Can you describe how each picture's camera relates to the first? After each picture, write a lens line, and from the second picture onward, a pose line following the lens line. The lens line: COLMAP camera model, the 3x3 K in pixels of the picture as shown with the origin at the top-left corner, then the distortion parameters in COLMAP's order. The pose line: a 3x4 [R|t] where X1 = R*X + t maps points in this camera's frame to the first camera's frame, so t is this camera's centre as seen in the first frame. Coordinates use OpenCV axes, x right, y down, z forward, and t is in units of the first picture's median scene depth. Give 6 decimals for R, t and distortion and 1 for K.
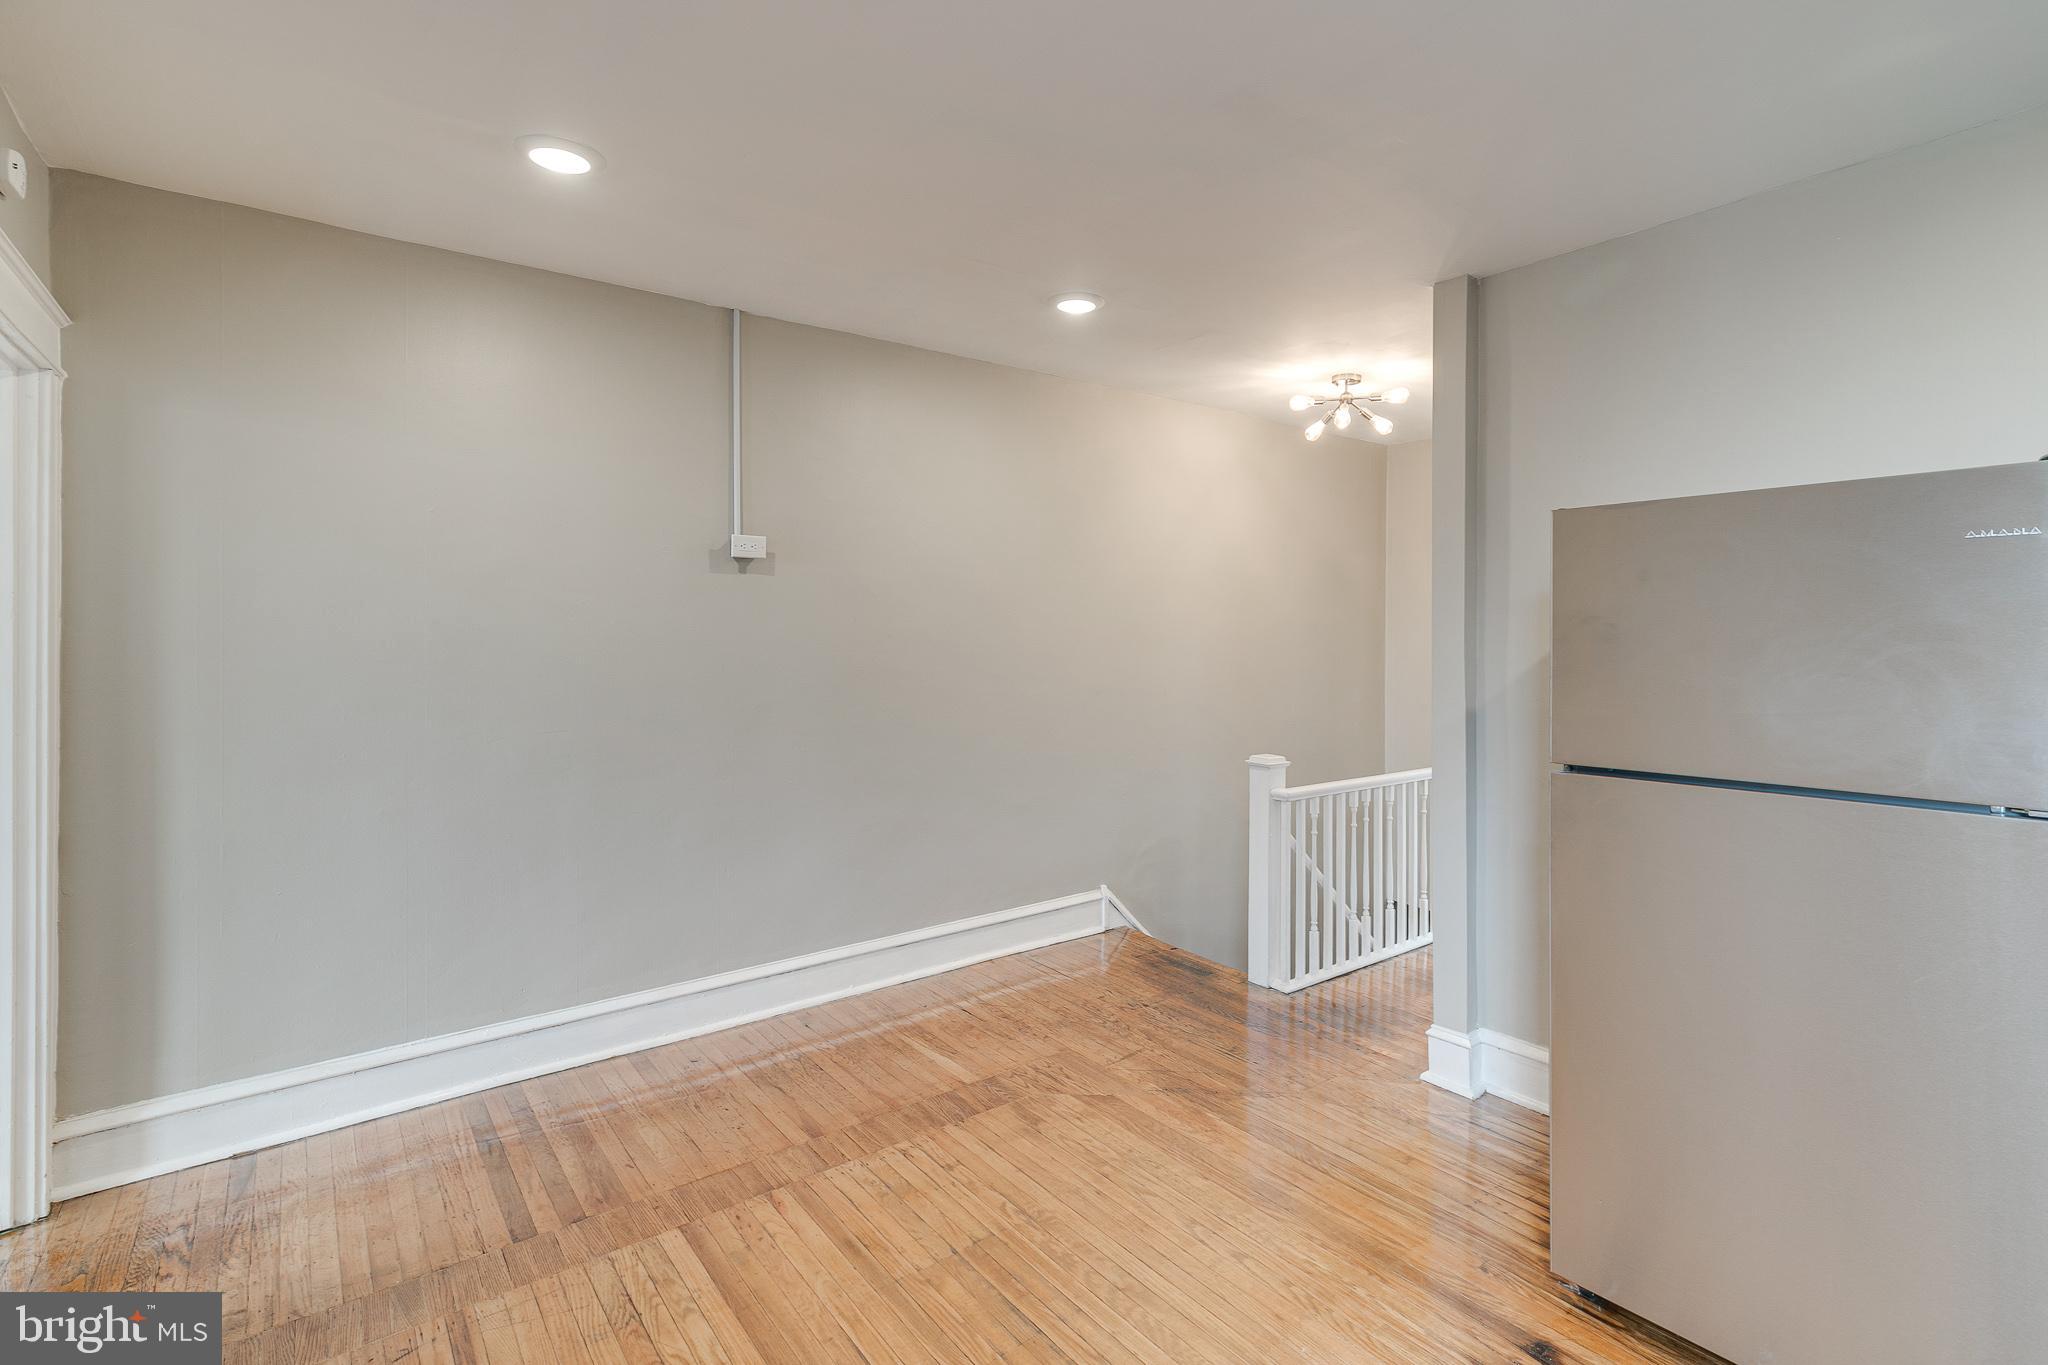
lens RADIAL K [[939.0, 0, 1025.0], [0, 939.0, 637.7], [0, 0, 1]] dist [0.009491, -0.002915]
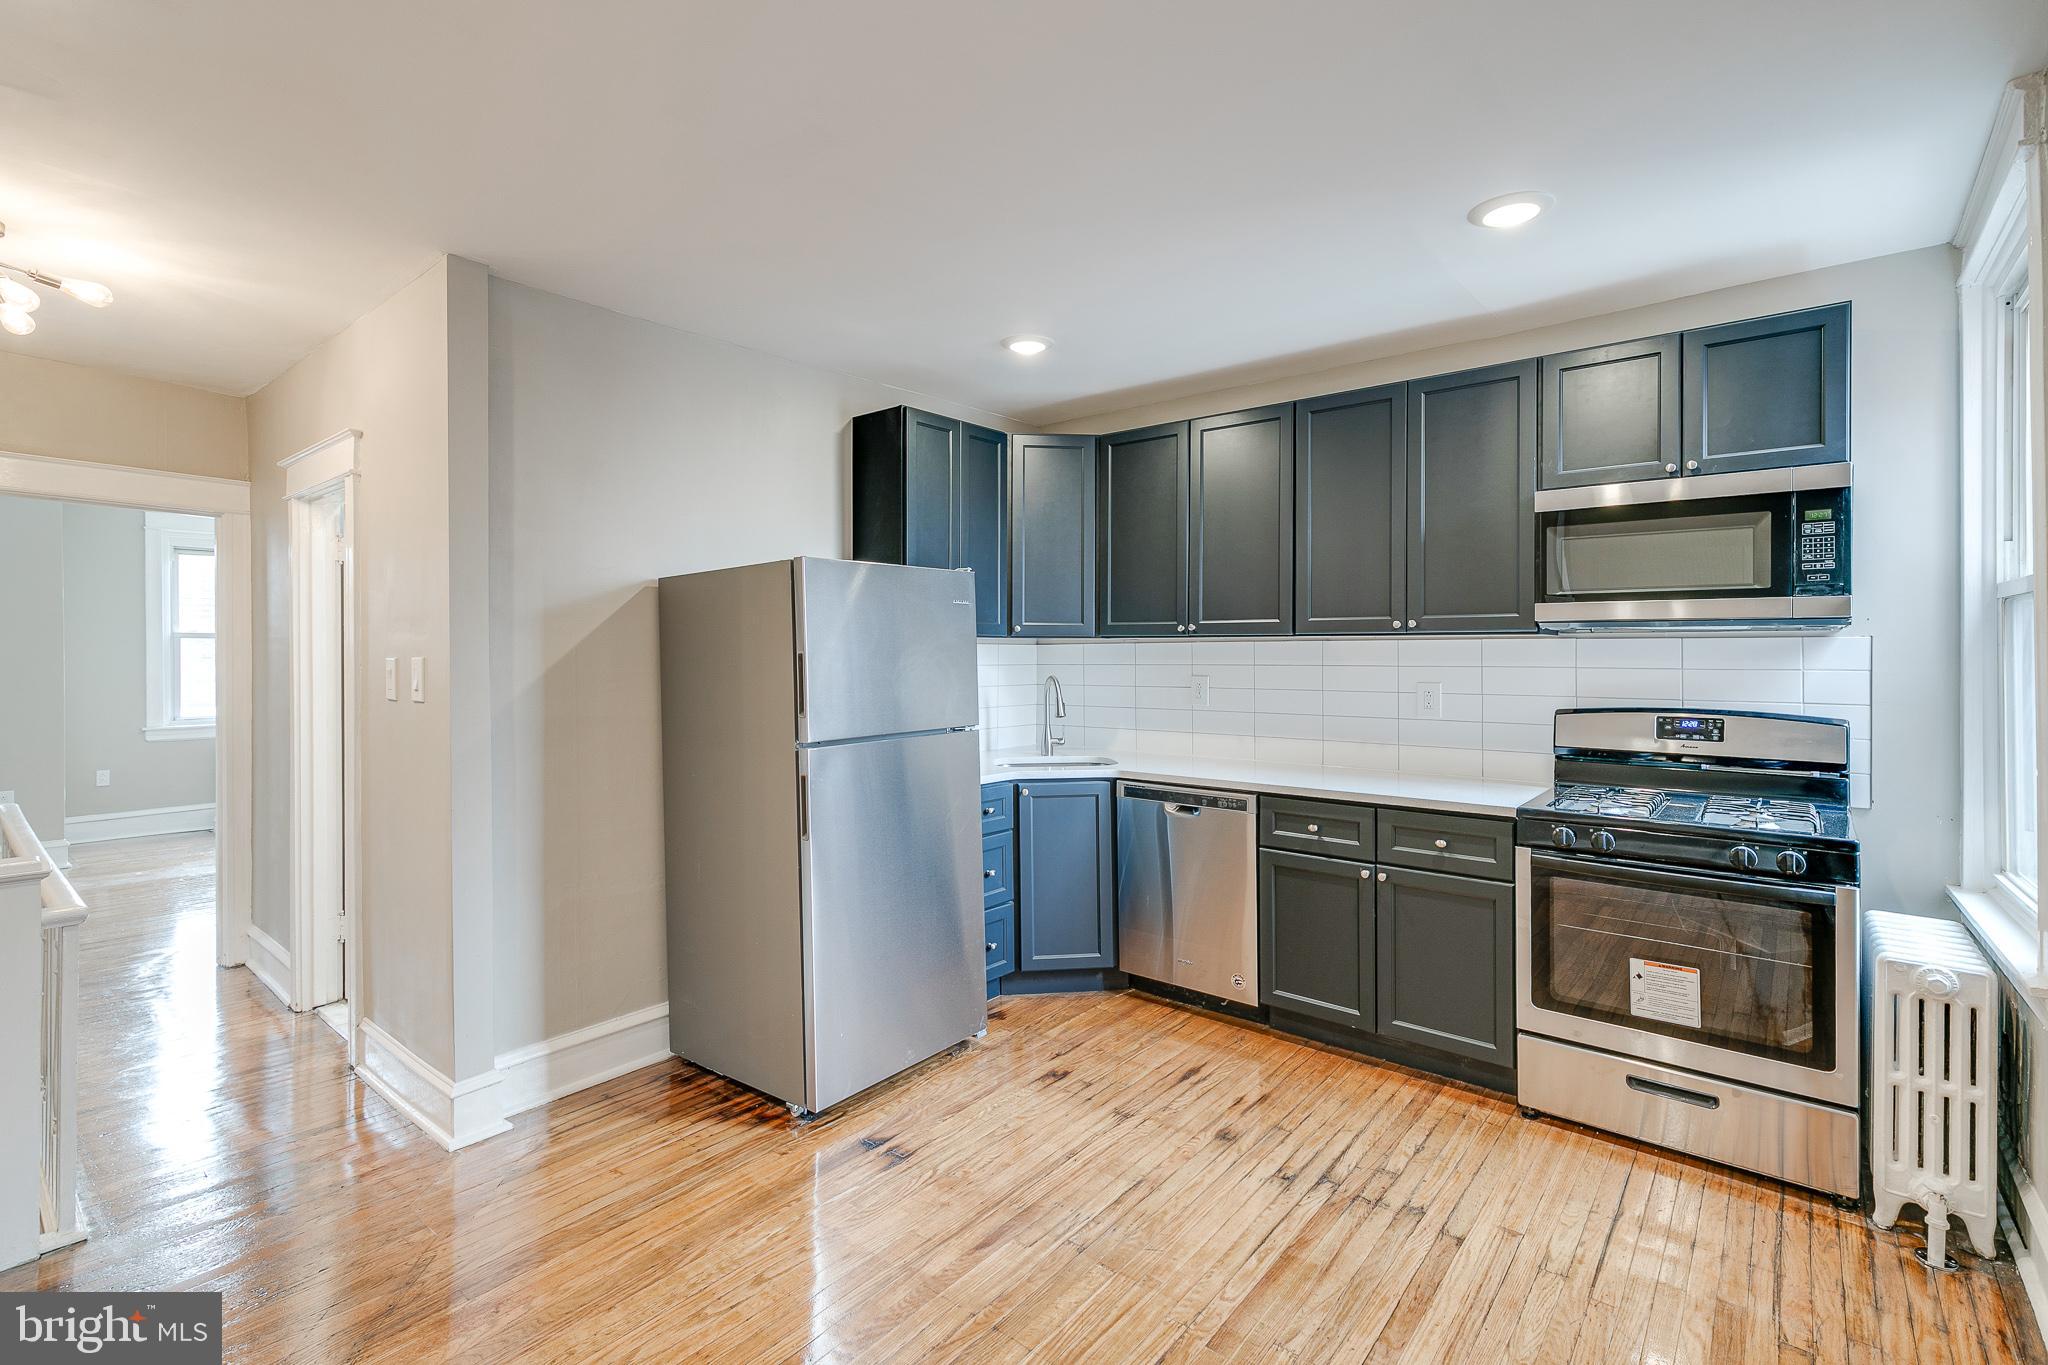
lens RADIAL K [[939.0, 0, 1024.7], [0, 939.0, 657.3], [0, 0, 1]] dist [0.009491, -0.002915]
pose [[-0.225642, -0.011799, 0.974139, -0.594848], [0.002459, 0.999917, 0.012680, -0.006774], [-0.974207, 0.005256, -0.225594, 0.714084]]
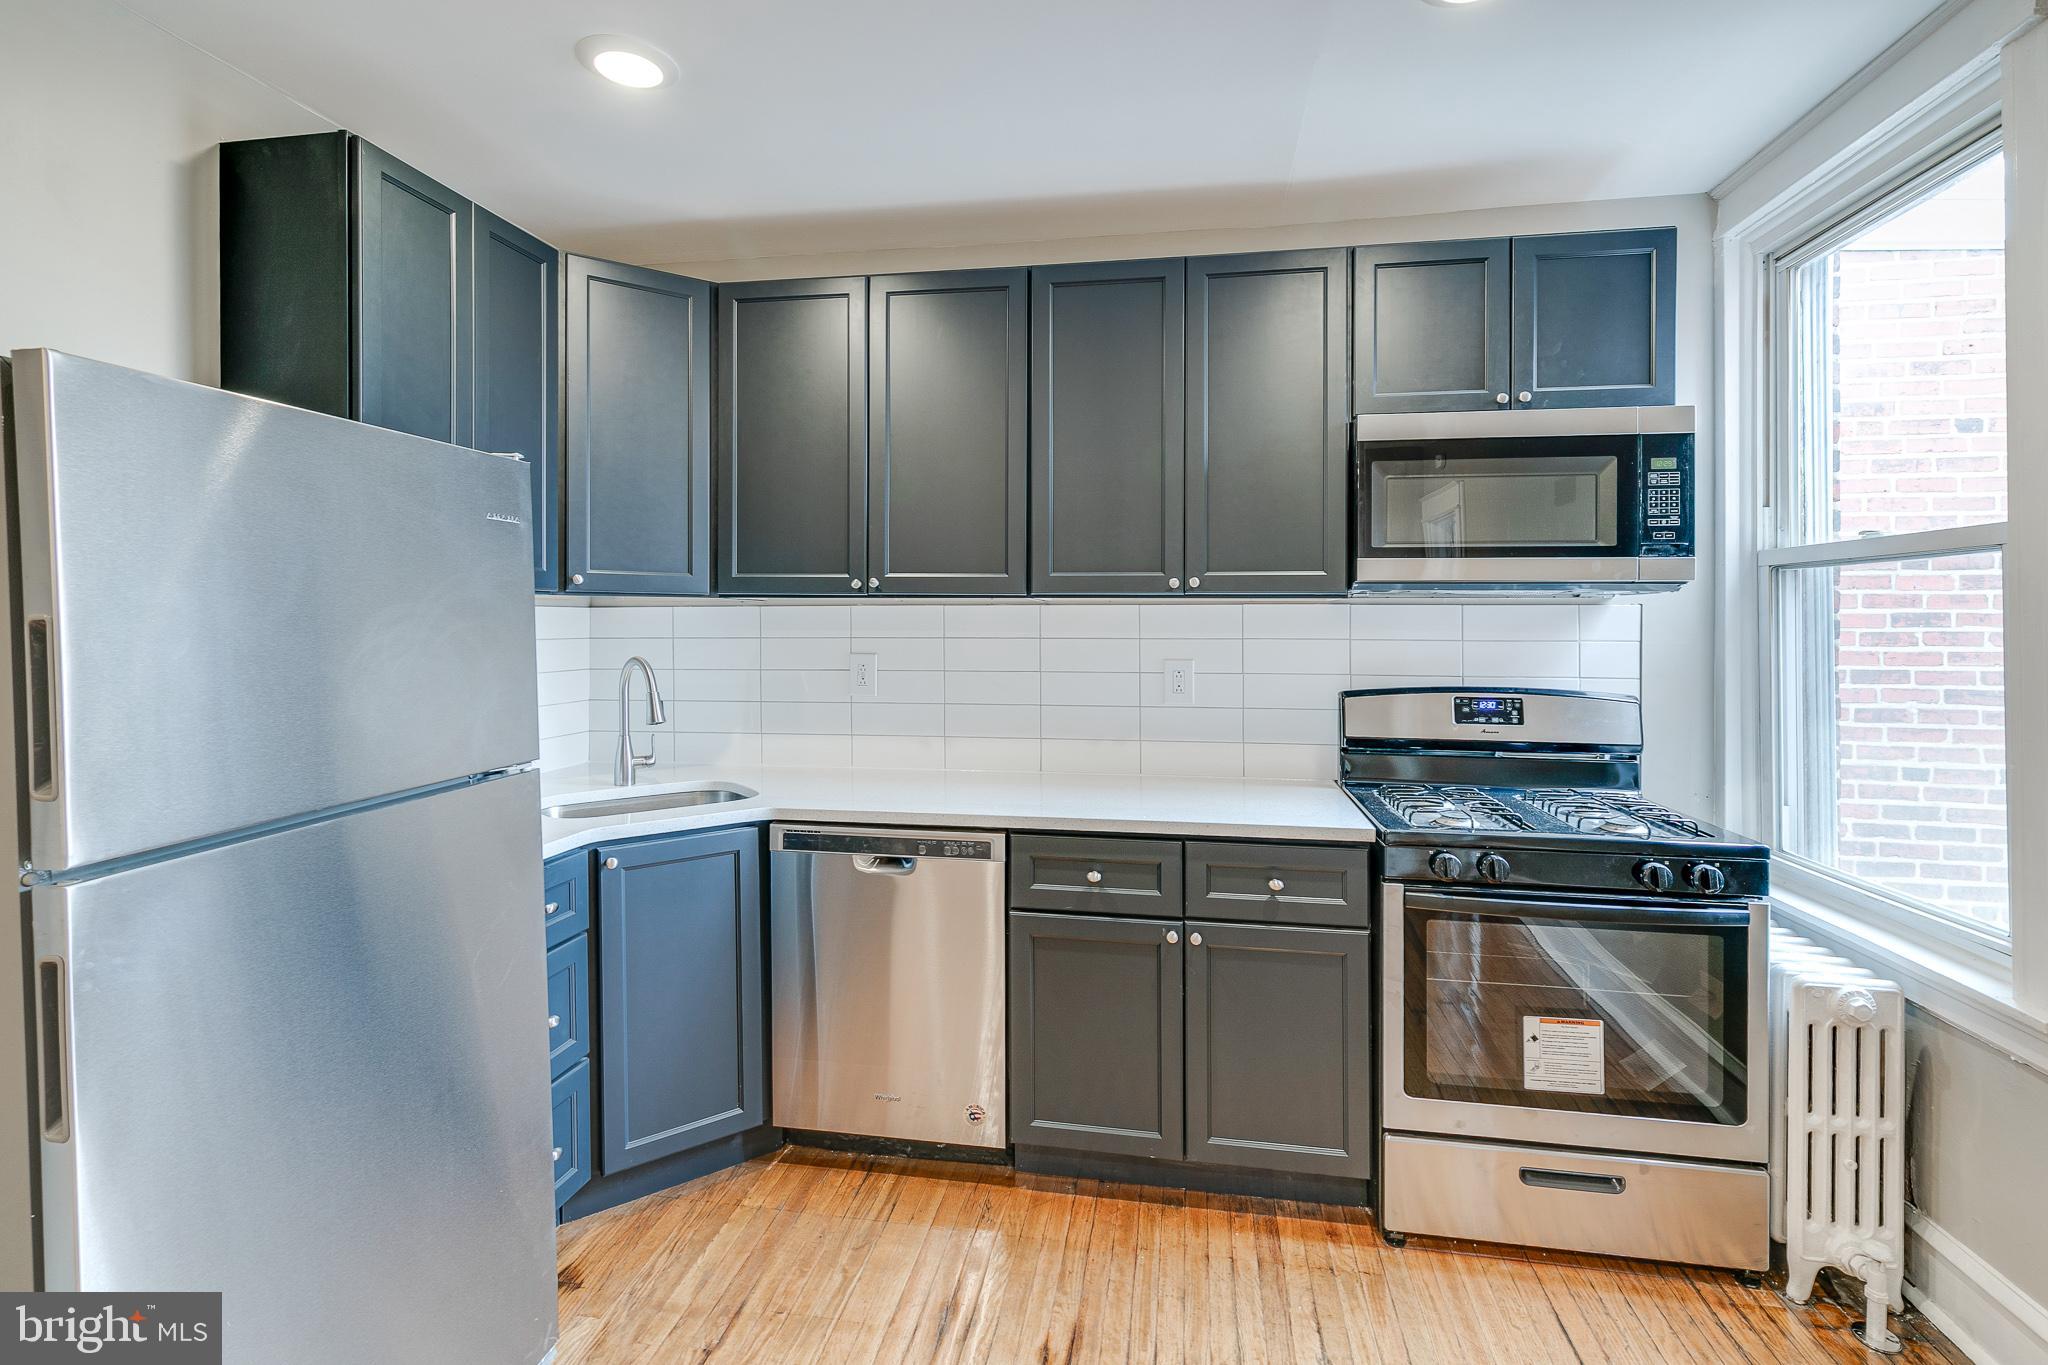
lens RADIAL K [[939.0, 0, 1023.9], [0, 939.0, 625.5], [0, 0, 1]] dist [0.009491, -0.002915]
pose [[-0.685179, -0.013354, 0.728253, -0.094727], [-0.003842, 0.999884, 0.014721, -0.004640], [-0.728365, 0.007289, -0.685151, 0.693837]]
